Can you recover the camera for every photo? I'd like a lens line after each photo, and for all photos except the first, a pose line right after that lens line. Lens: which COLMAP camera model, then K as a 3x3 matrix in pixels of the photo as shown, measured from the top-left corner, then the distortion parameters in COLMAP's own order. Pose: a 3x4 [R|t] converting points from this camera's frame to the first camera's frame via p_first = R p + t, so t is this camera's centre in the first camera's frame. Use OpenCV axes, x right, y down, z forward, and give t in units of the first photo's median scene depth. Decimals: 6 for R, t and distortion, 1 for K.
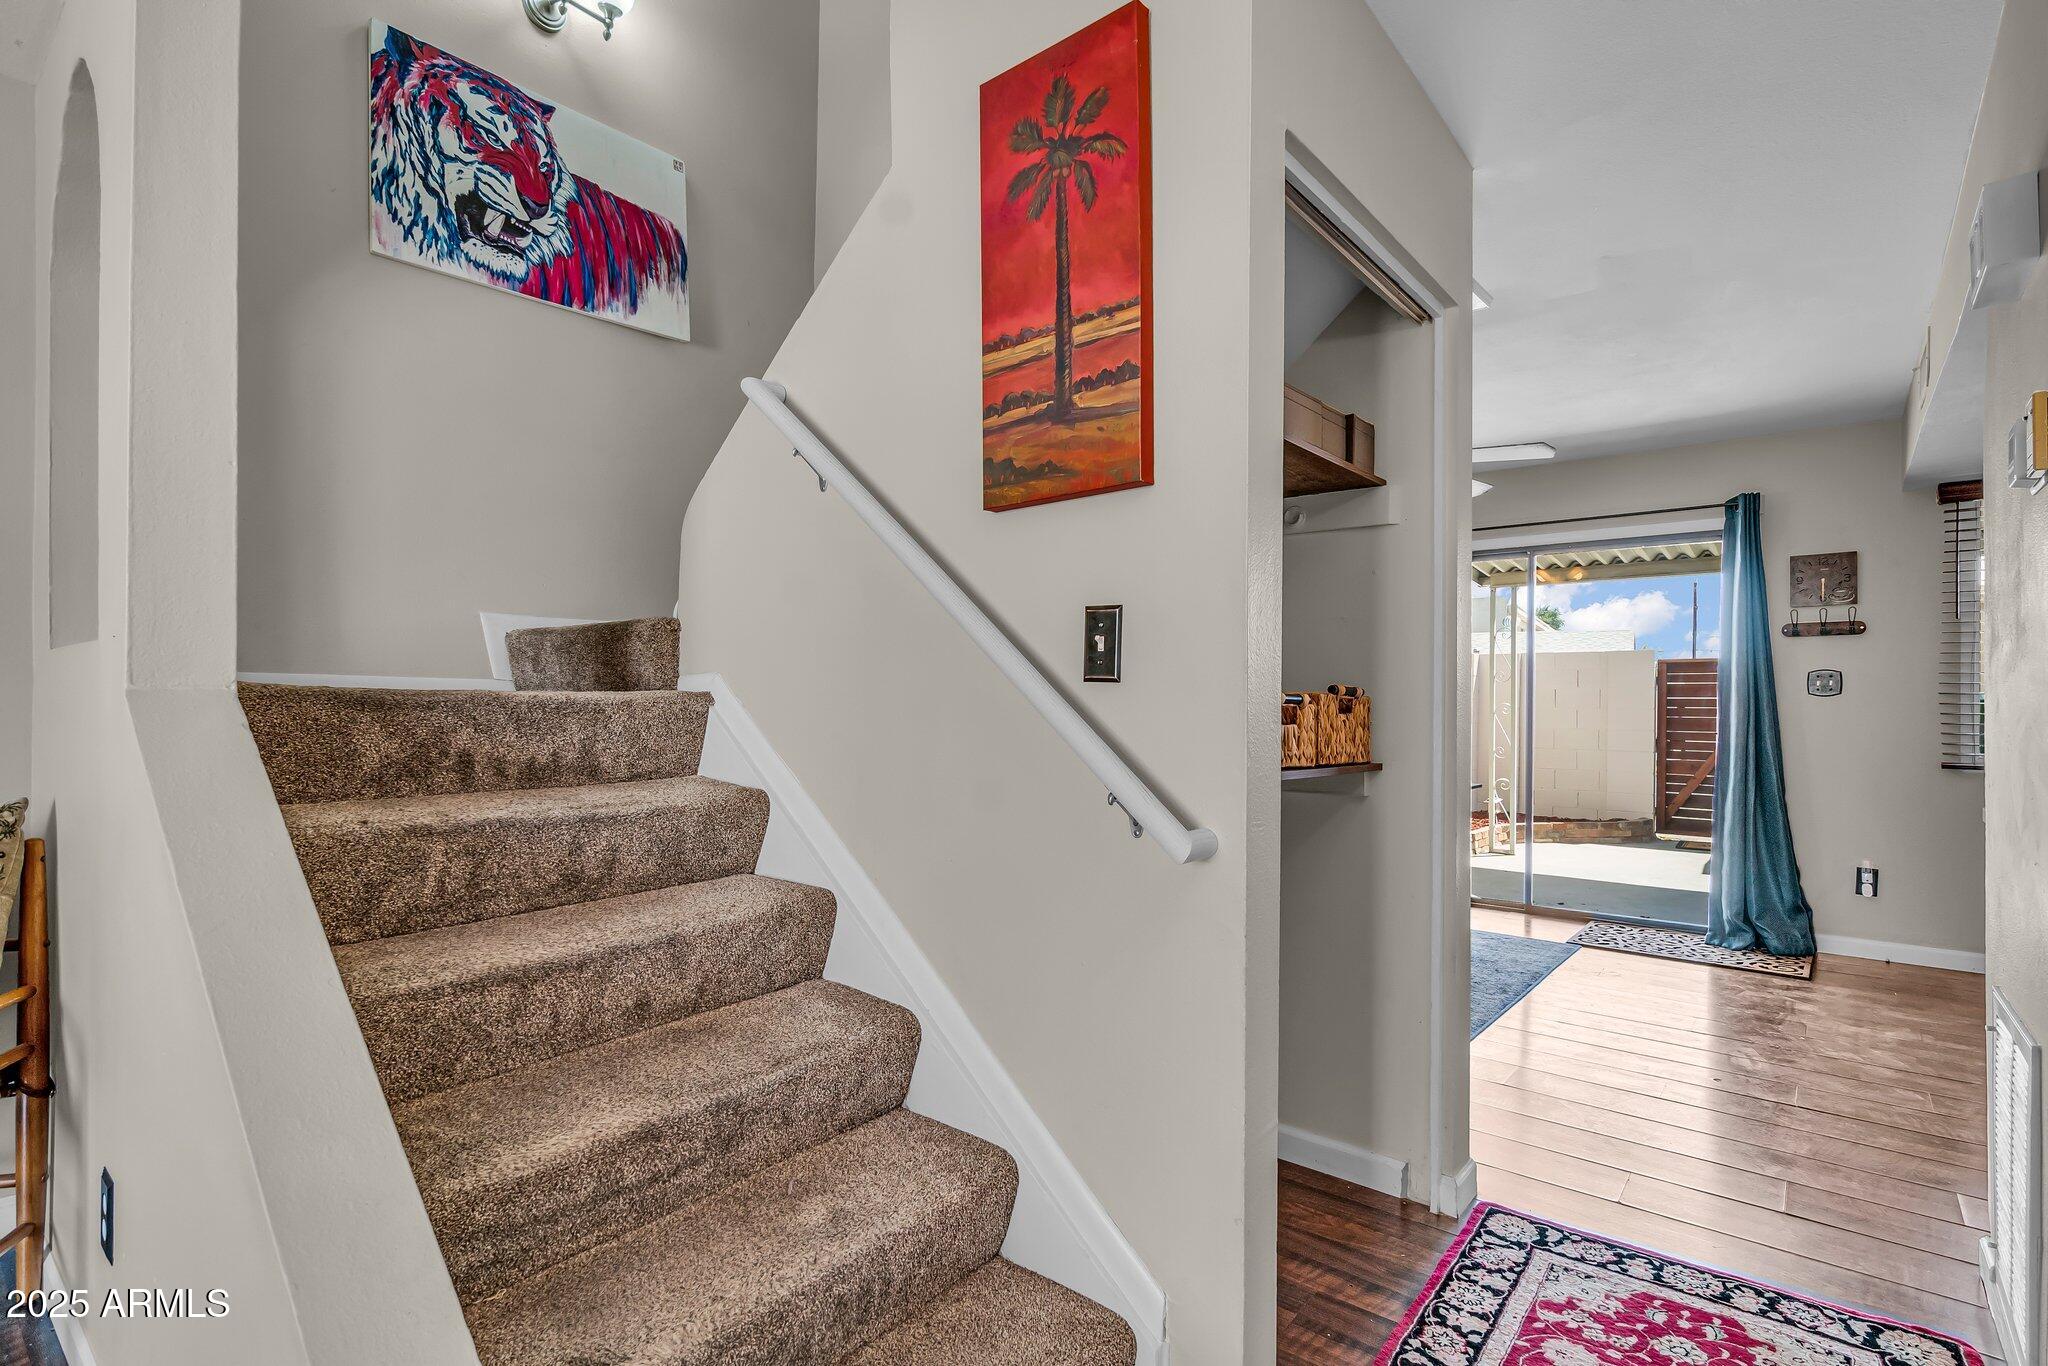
lens RADIAL K [[971.0, 0, 1016.8], [0, 971.0, 709.2], [0, 0, 1]] dist [-0.005312, 0.000606]
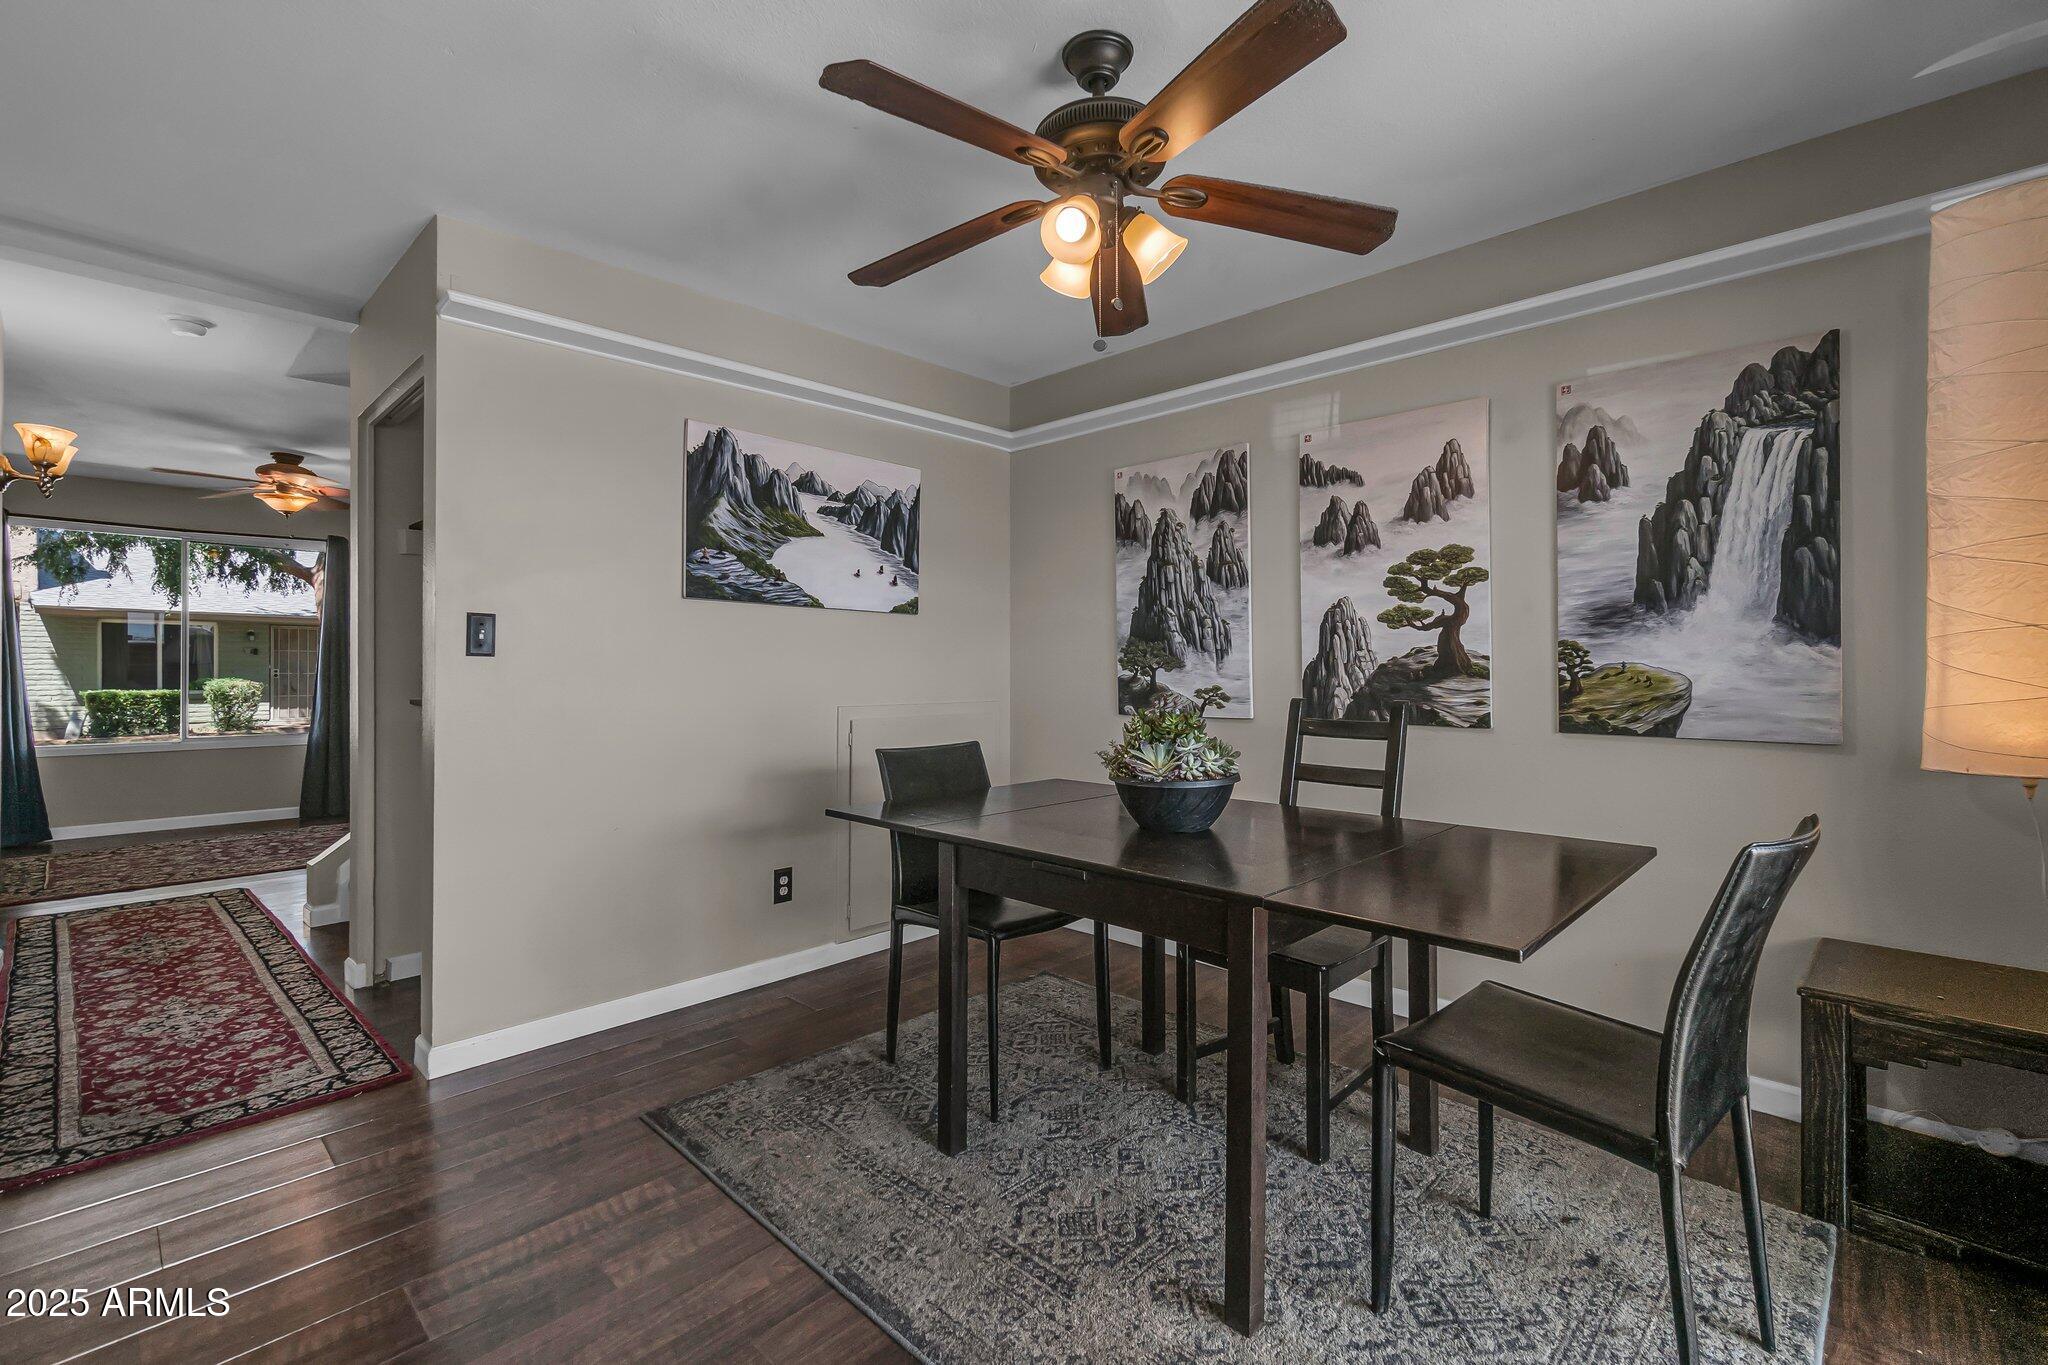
lens RADIAL K [[898.3, 0, 1004.0], [0, 898.3, 665.8], [0, 0, 1]] dist [-0.001953, 0.000910]
pose [[-0.071953, -0.015118, -0.997293, 0.760621], [-0.010139, 0.999845, -0.014425, 0.004167], [0.997357, 0.009074, -0.072095, 0.887887]]
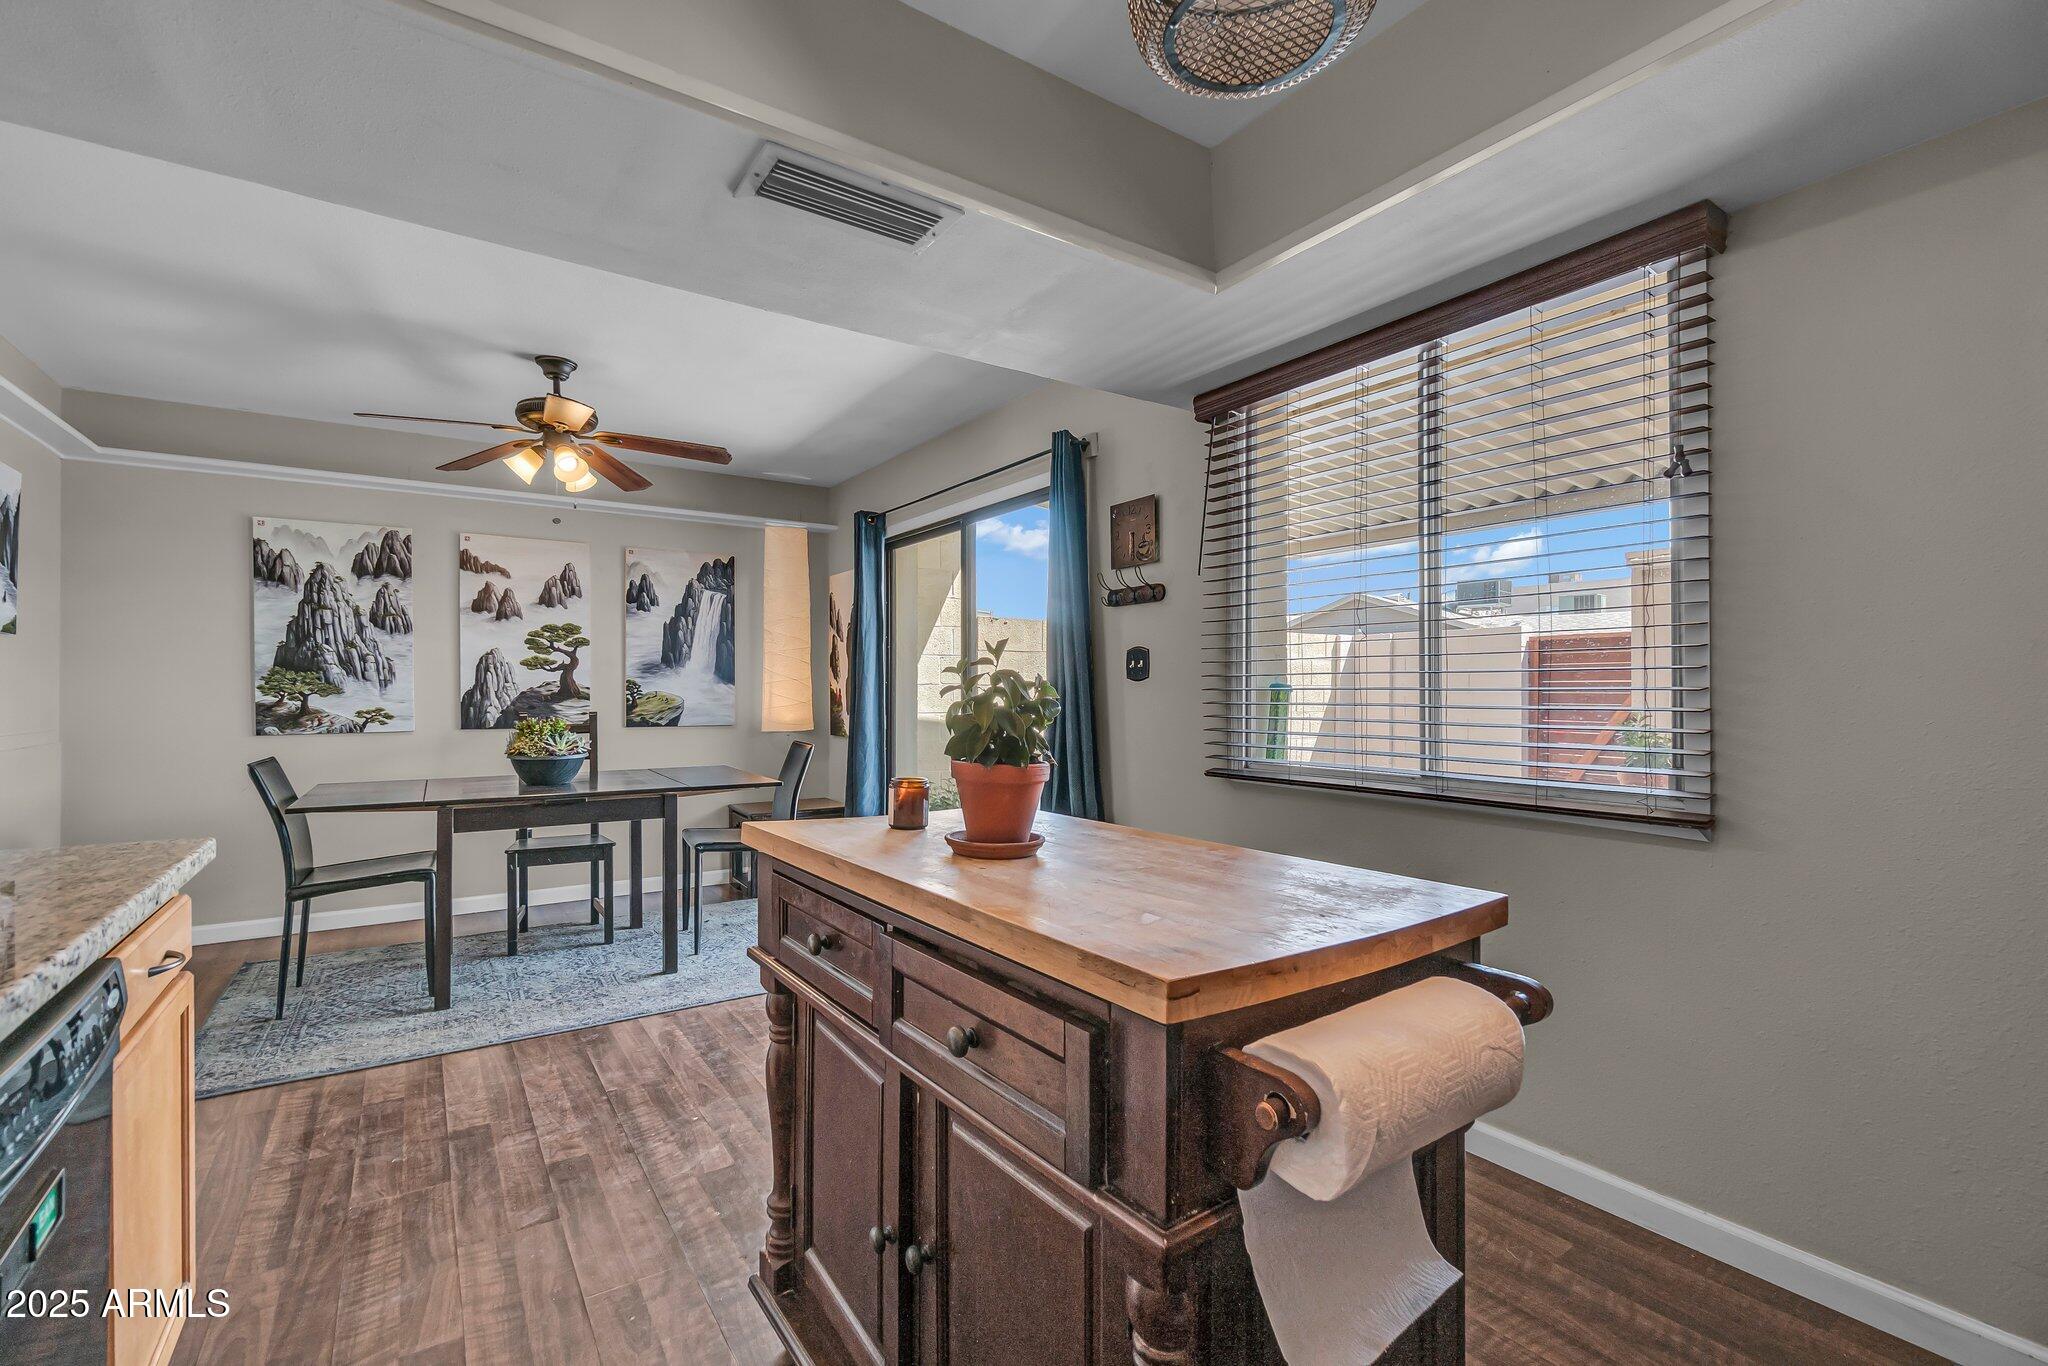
lens RADIAL K [[898.3, 0, 1026.5], [0, 898.3, 687.7], [0, 0, 1]] dist [-0.001953, 0.000910]
pose [[0.961258, -0.006052, -0.275584, 0.943973], [0.003228, 0.999938, -0.010698, -0.000642], [0.275631, 0.009394, 0.961218, 0.274967]]
